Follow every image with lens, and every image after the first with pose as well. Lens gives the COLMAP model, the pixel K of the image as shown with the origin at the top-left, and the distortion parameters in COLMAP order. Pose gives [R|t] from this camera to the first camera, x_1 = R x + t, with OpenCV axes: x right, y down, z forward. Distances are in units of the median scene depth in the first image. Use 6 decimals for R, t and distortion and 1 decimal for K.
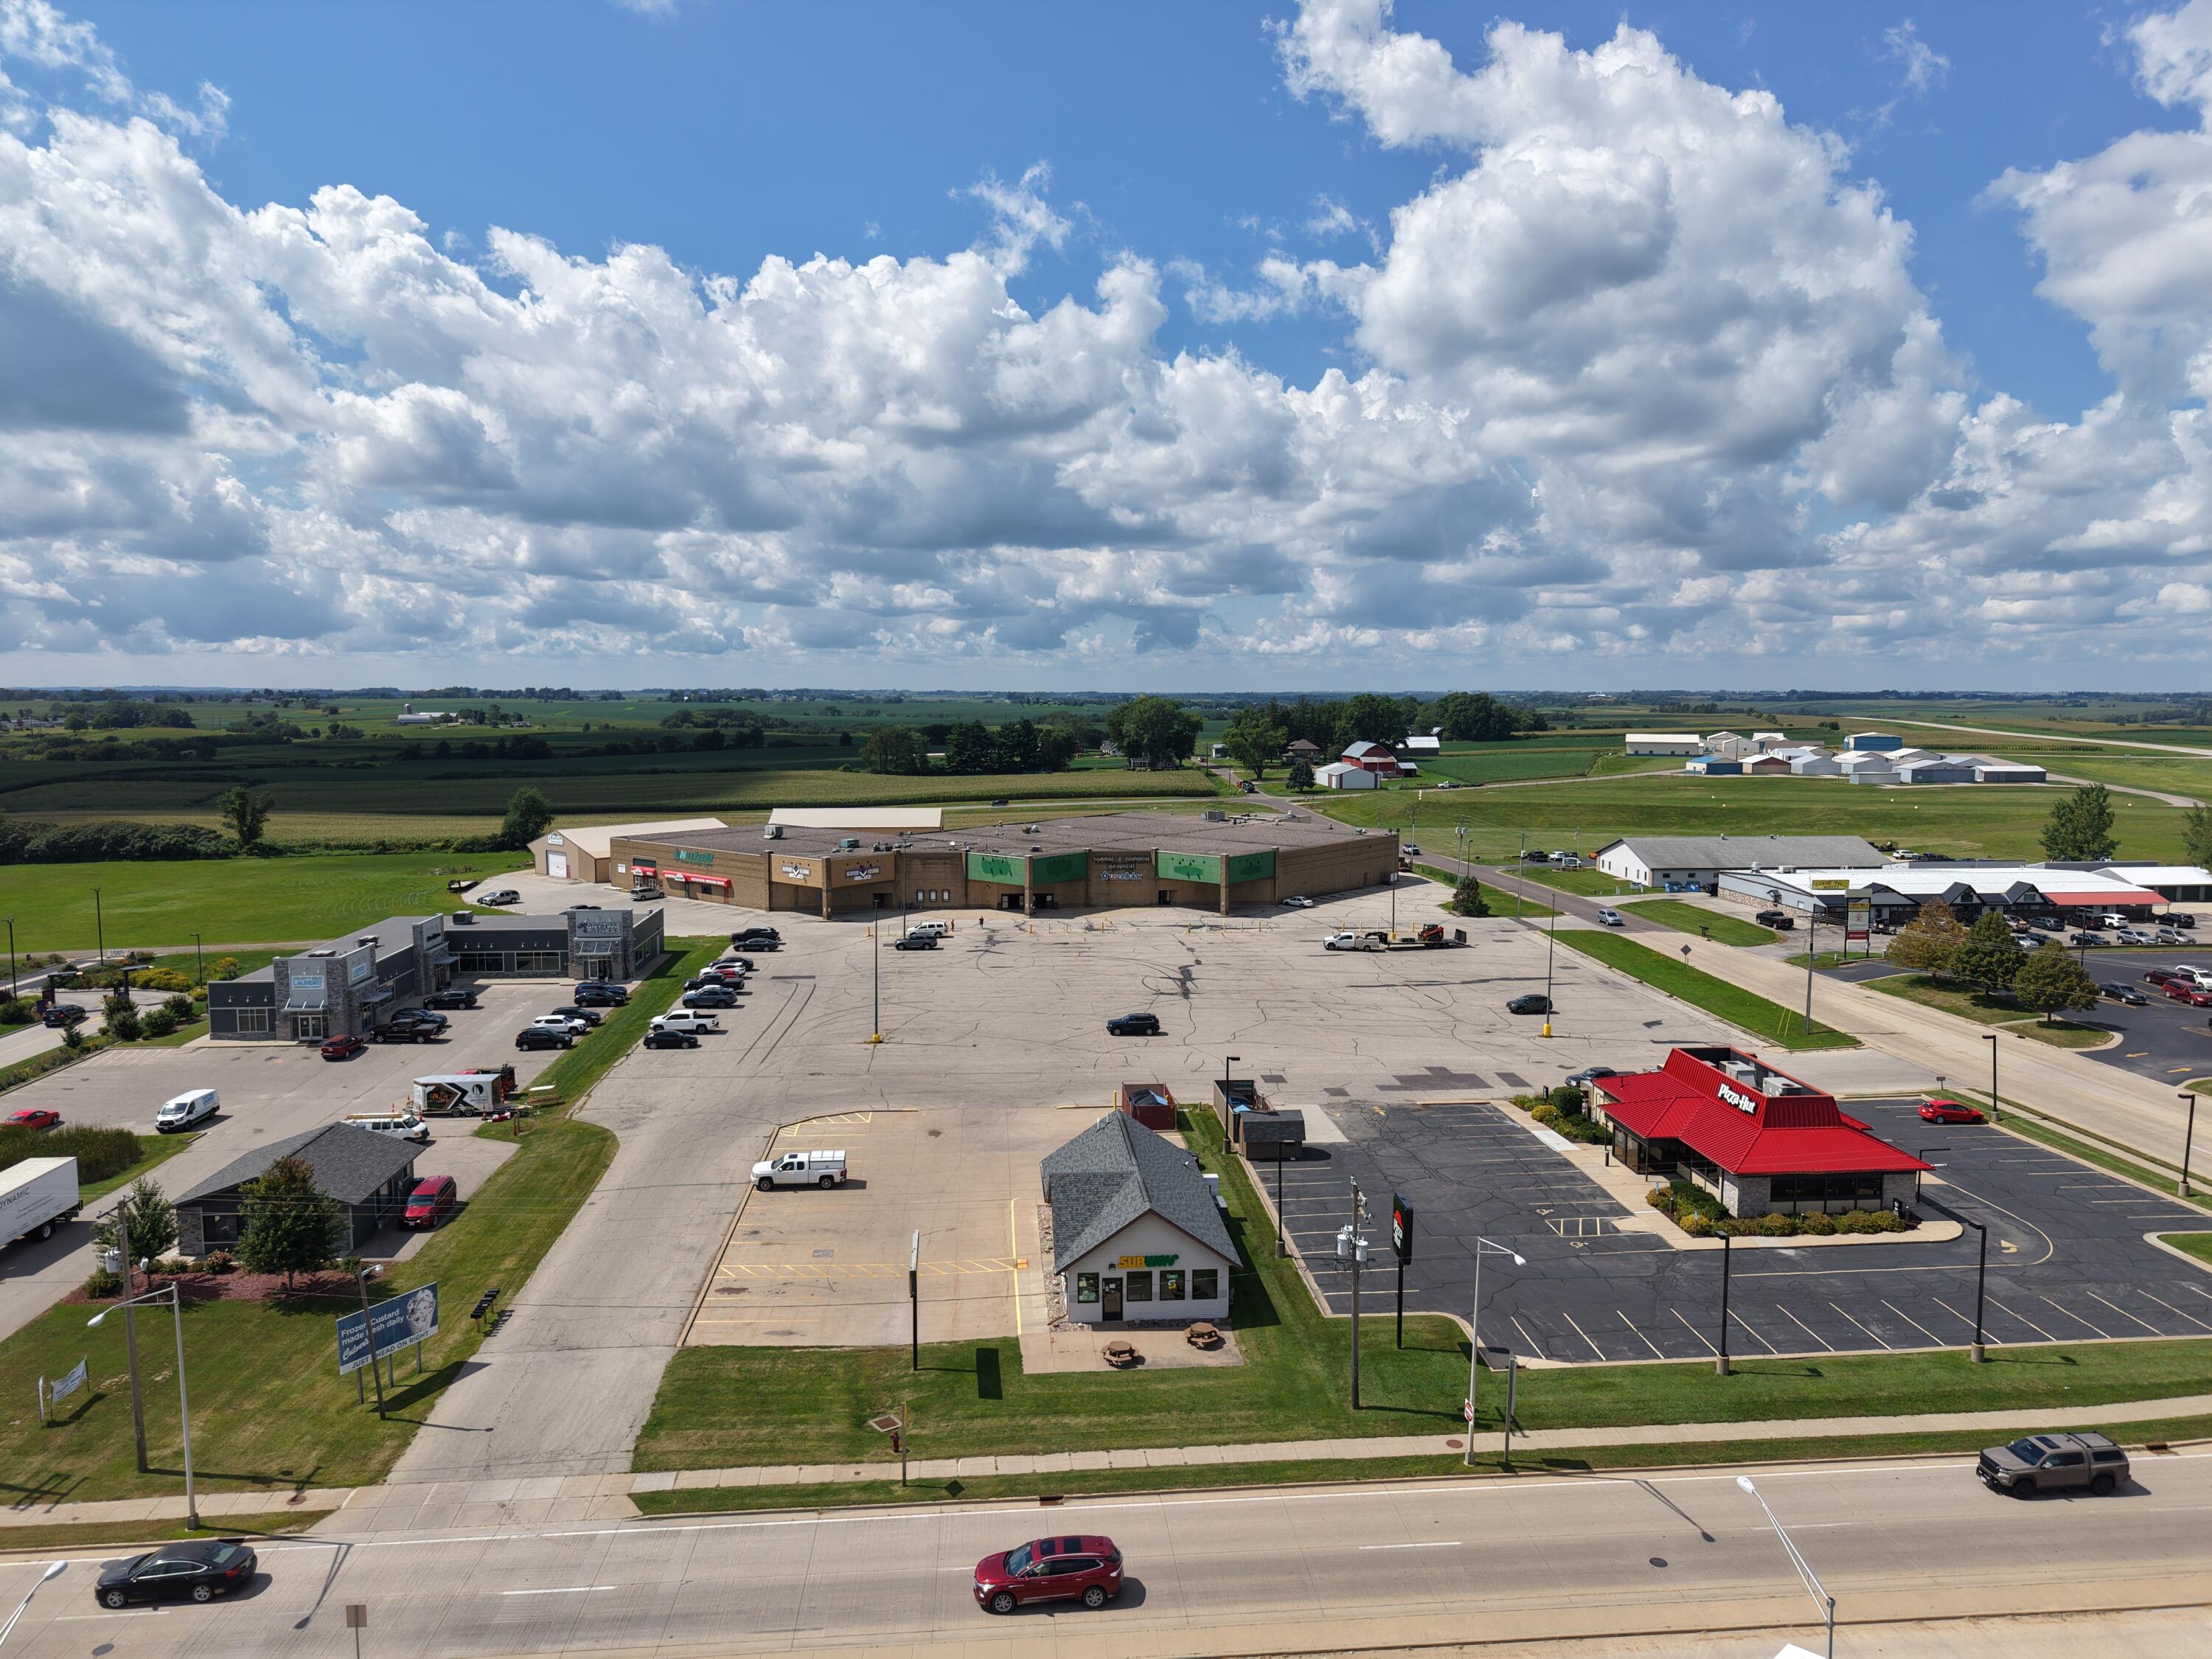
lens RADIAL K [[1504.2, 0, 1106.0], [0, 1504.2, 829.5], [0, 0, 1]] dist [0.001691, -0.001612]
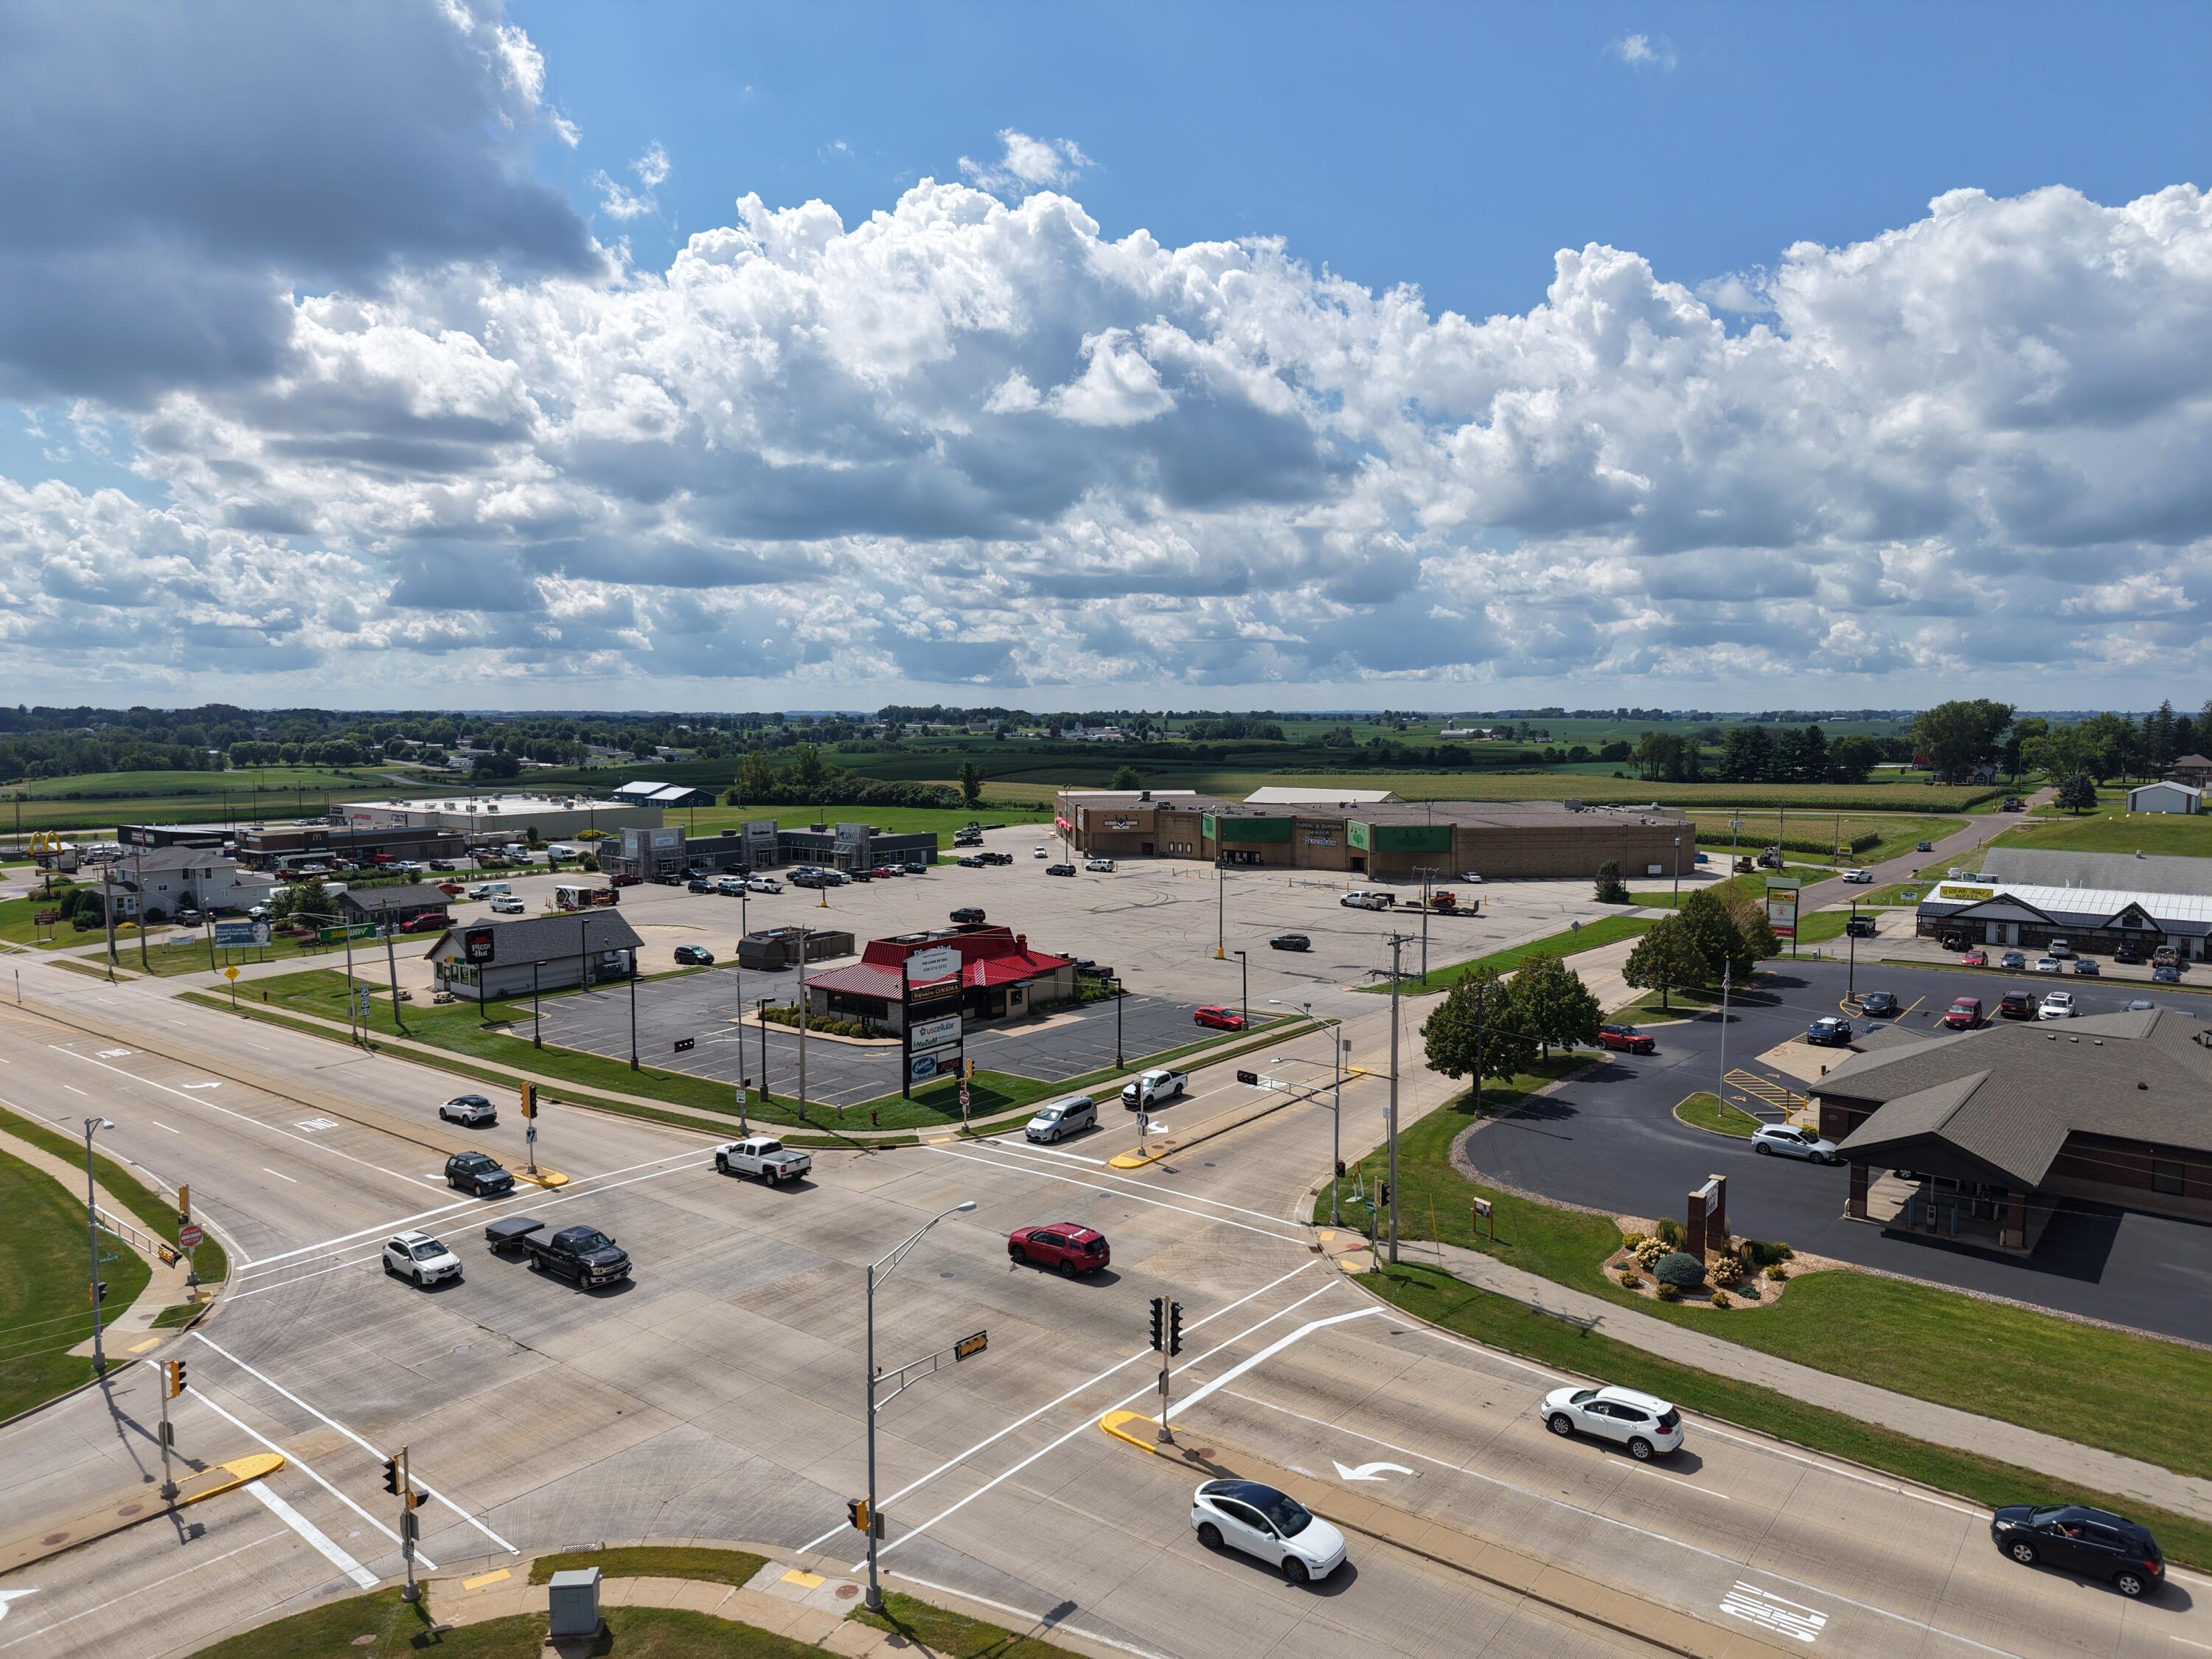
lens RADIAL K [[1504.2, 0, 1106.0], [0, 1504.2, 829.5], [0, 0, 1]] dist [0.001691, -0.001612]
pose [[0.726733, 0.051883, -0.684958, 0.282046], [-0.063508, 0.997948, 0.008209, 0.009911], [0.683978, 0.037535, 0.728536, 0.031877]]
